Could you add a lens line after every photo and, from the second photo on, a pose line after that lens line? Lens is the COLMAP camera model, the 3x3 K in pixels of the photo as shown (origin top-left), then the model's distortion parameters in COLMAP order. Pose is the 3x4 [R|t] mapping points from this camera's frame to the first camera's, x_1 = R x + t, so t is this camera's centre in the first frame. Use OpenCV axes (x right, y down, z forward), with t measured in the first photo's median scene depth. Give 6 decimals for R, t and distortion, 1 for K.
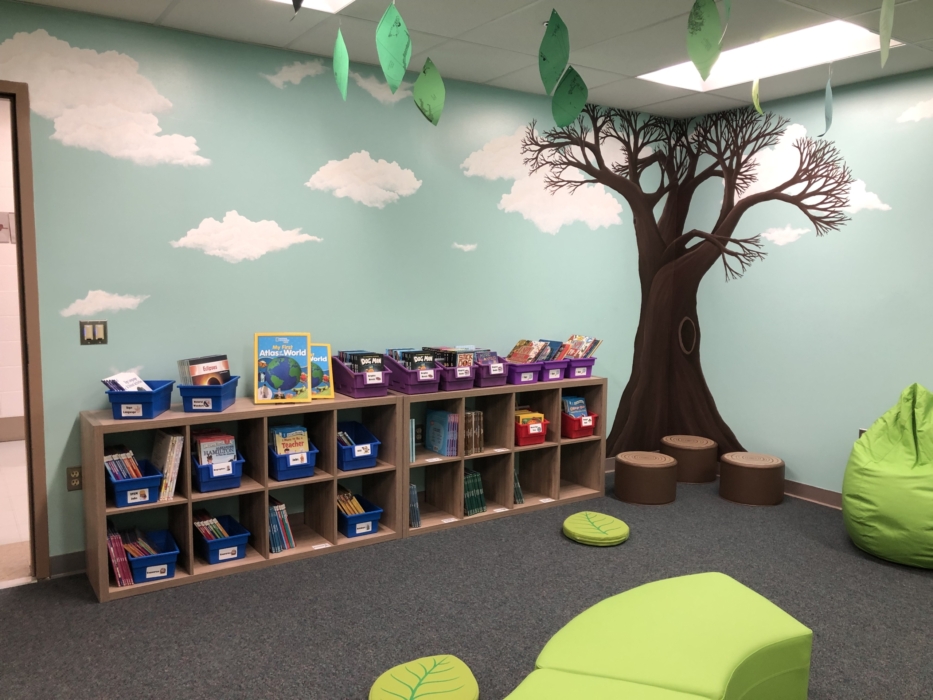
lens RADIAL K [[772.0, 0, 465.2], [0, 772.0, 342.3], [0, 0, 1]] dist [0.058030, -0.057181]
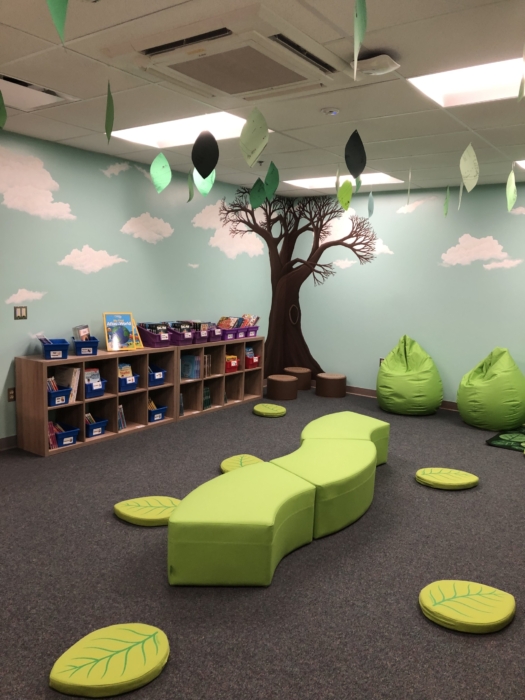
lens RADIAL K [[579.2, 0, 262.5], [0, 579.2, 350.0], [0, 0, 1]] dist [0.058030, -0.057181]
pose [[0.937558, -0.027044, 0.346776, -0.361838], [0.011891, 0.998882, 0.045750, 0.015298], [-0.347625, -0.038769, 0.936832, -0.384103]]
